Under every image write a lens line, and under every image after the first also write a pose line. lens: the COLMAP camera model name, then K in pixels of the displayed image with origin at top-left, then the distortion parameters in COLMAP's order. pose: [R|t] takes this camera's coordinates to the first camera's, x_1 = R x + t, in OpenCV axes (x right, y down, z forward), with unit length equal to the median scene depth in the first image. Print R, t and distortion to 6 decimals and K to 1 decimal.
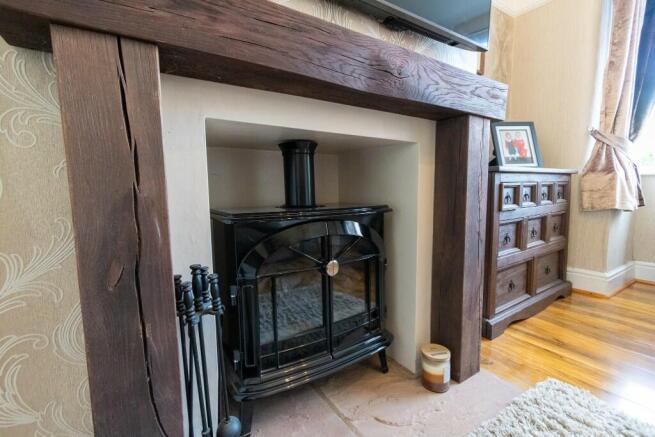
lens RADIAL K [[287.9, 0, 326.4], [0, 287.9, 215.2], [0, 0, 1]] dist [0.000172, 0.000444]
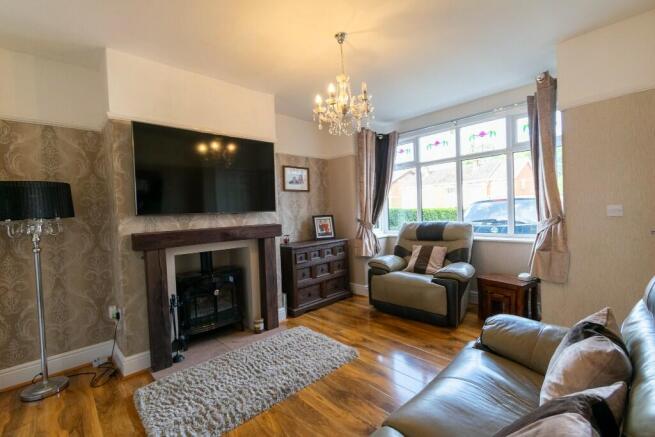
lens RADIAL K [[279.1, 0, 327.5], [0, 279.1, 218.5], [0, 0, 1]] dist [0.000017, 0.000043]
pose [[0.976745, -0.021069, 0.213365, 0.317257], [0.037723, 0.996523, -0.074283, -0.190397], [-0.211058, 0.080604, 0.974145, -1.250408]]
